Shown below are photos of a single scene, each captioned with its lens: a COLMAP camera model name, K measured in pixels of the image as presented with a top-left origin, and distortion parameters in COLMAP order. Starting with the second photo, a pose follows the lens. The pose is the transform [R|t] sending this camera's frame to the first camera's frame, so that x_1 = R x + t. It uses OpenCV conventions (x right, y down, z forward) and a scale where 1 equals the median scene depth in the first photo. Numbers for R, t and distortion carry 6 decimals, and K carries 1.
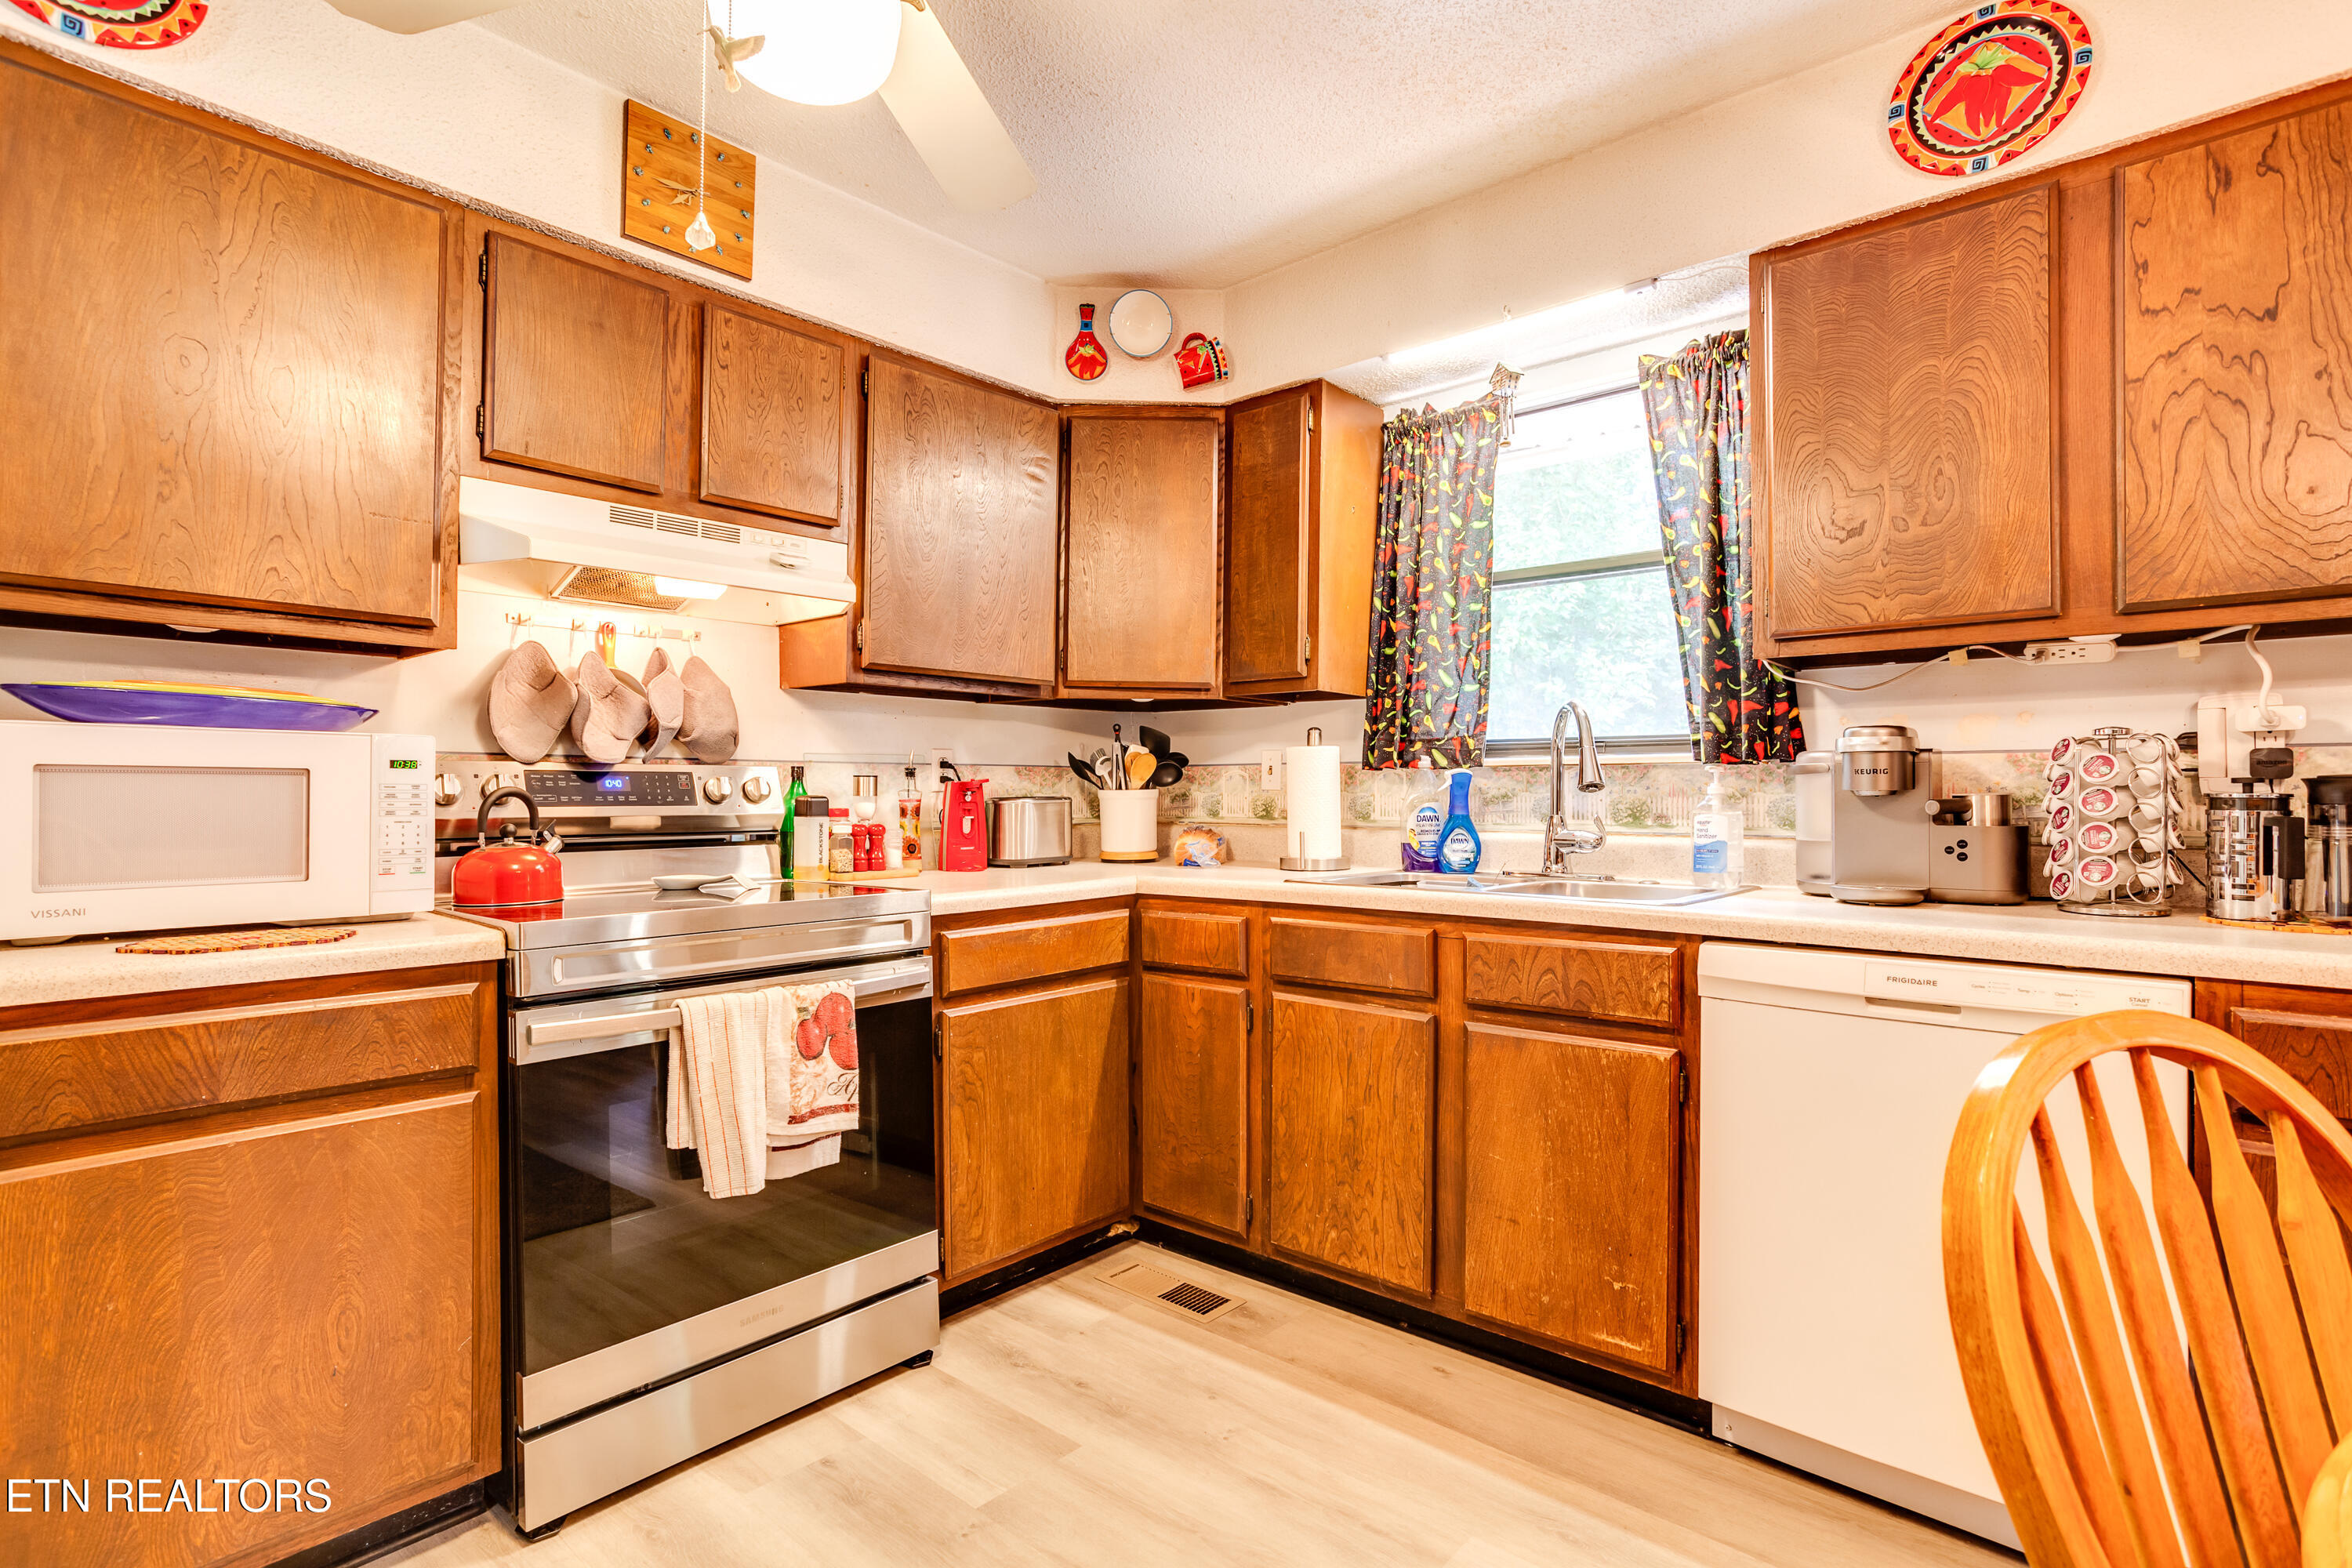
lens RADIAL K [[1115.0, 0, 1170.2], [0, 1115.0, 787.5], [0, 0, 1]] dist [-0.050912, 0.027290]
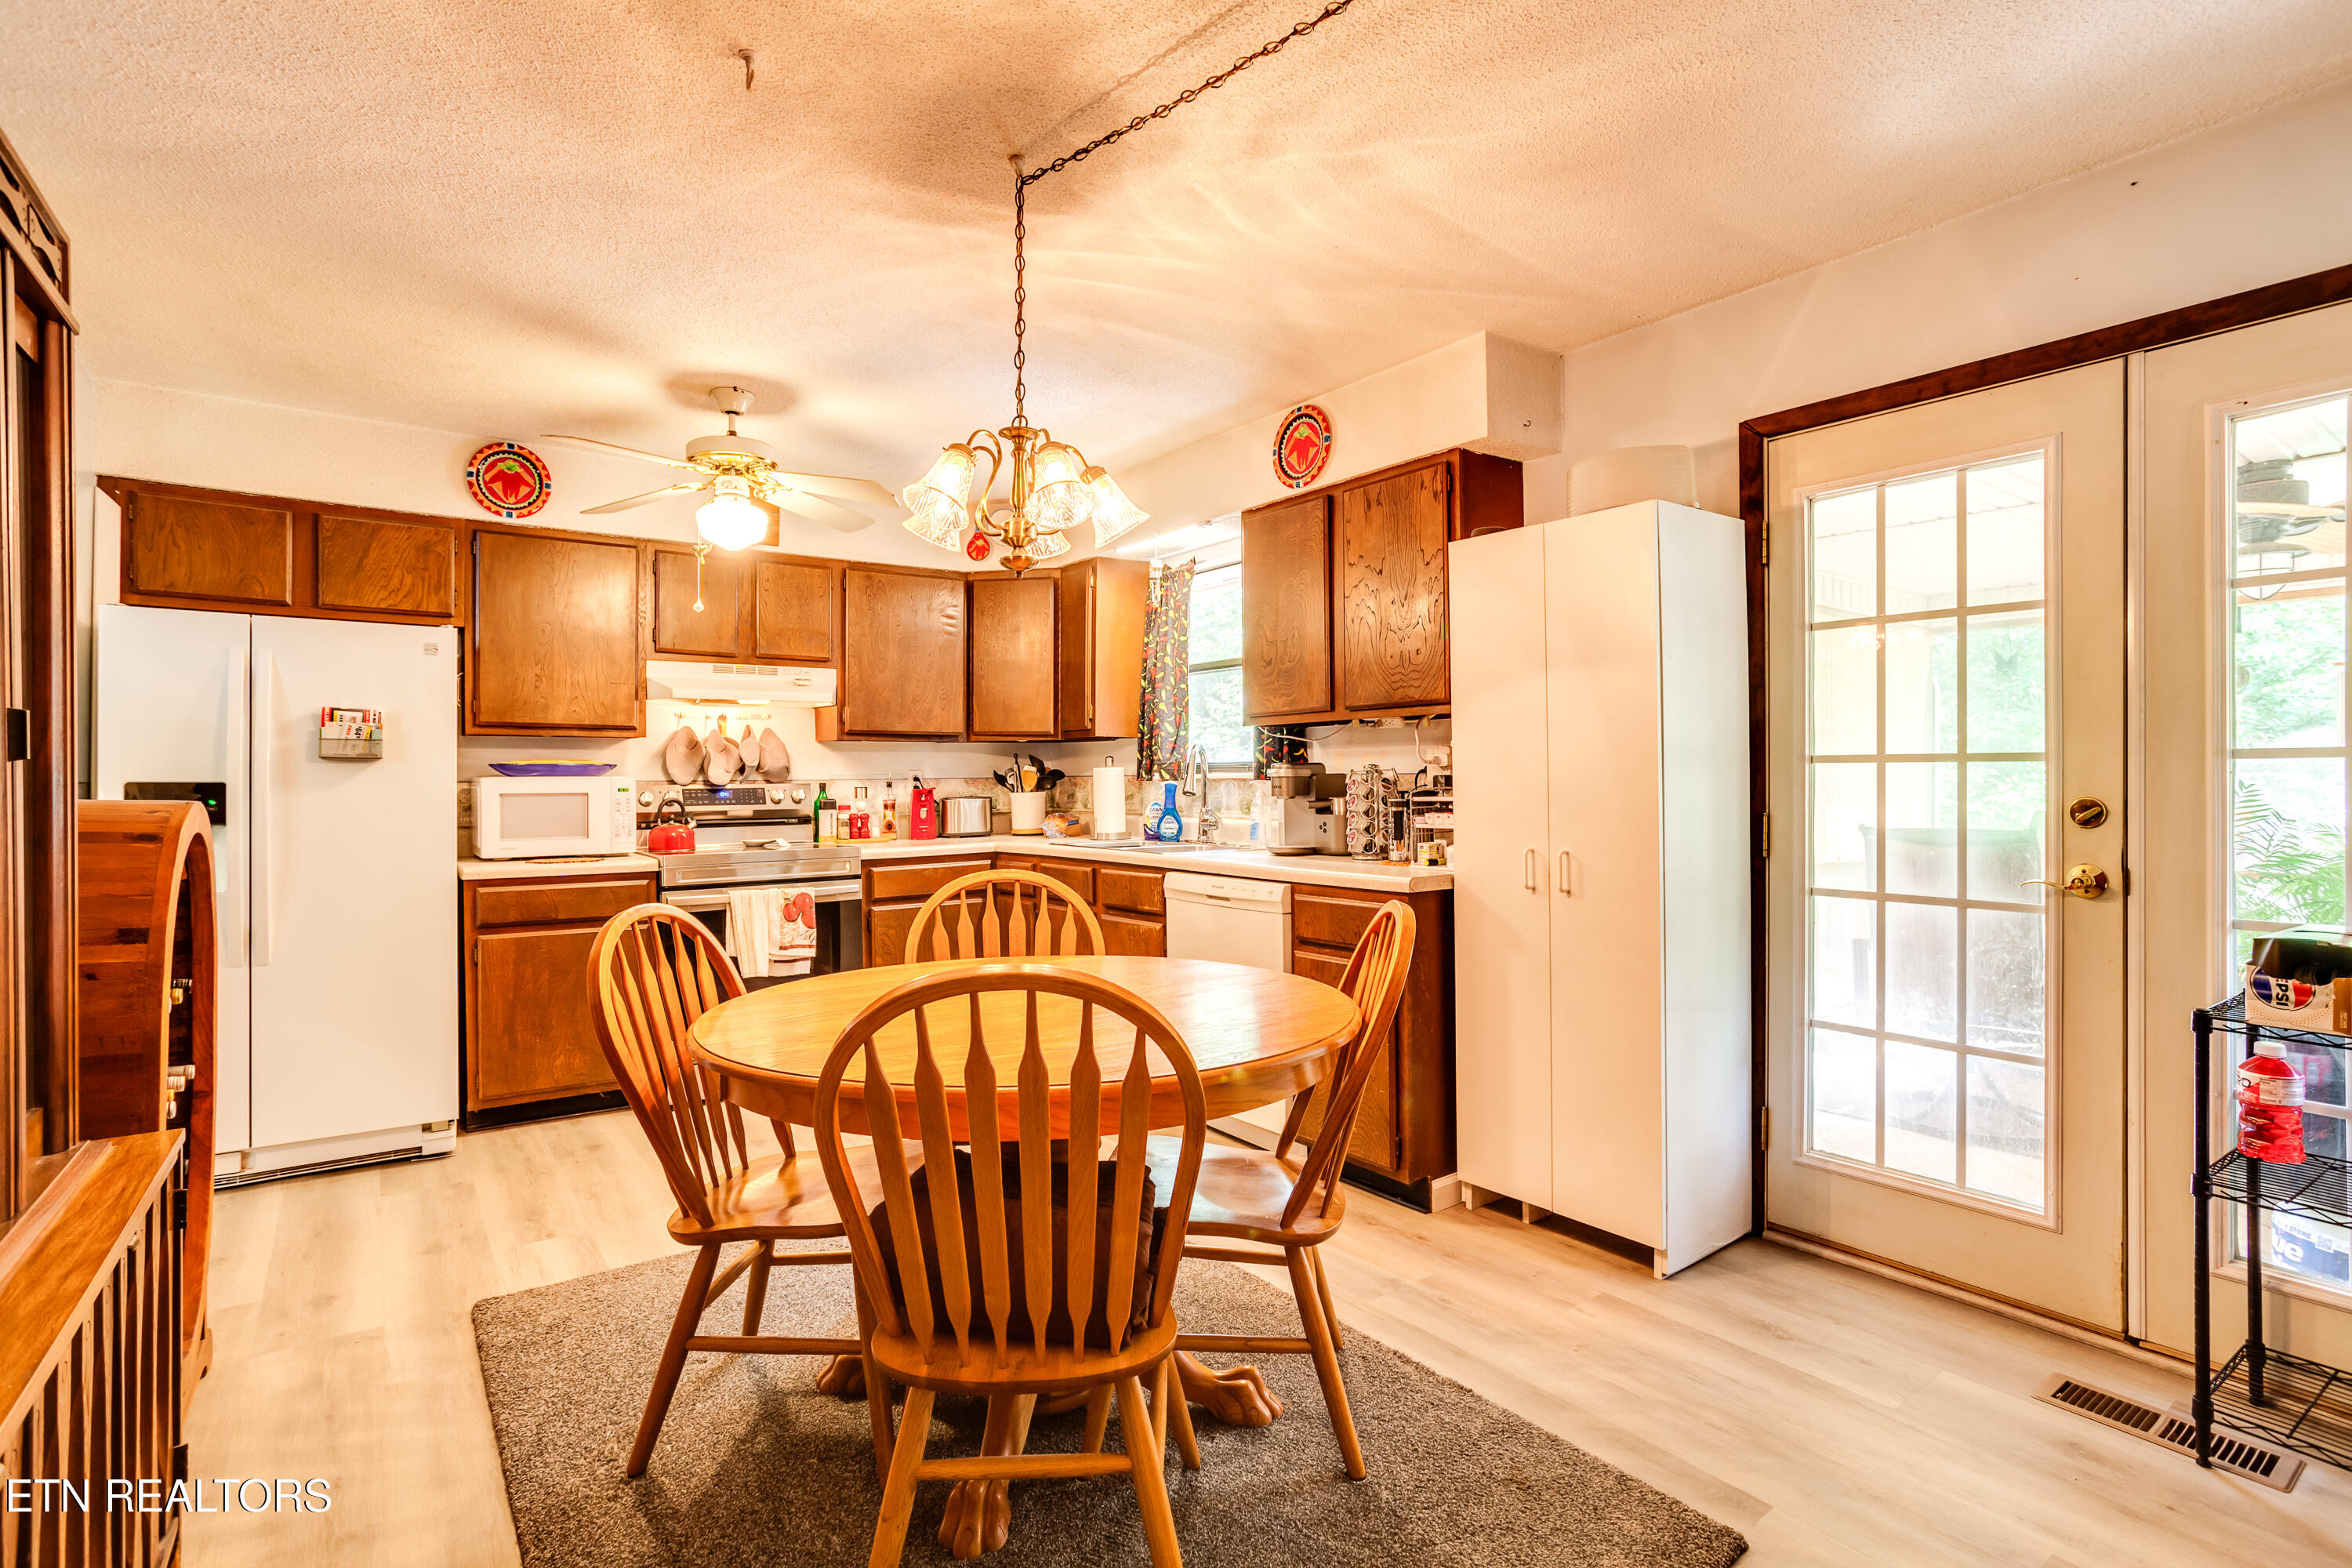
lens RADIAL K [[1139.0, 0, 1182.3], [0, 1139.0, 788.2], [0, 0, 1]] dist [-0.069236, 0.037096]
pose [[0.977227, -0.006882, -0.212086, 0.706917], [0.010411, 0.999825, 0.015526, -0.035723], [0.211942, -0.017381, 0.977128, -0.791795]]
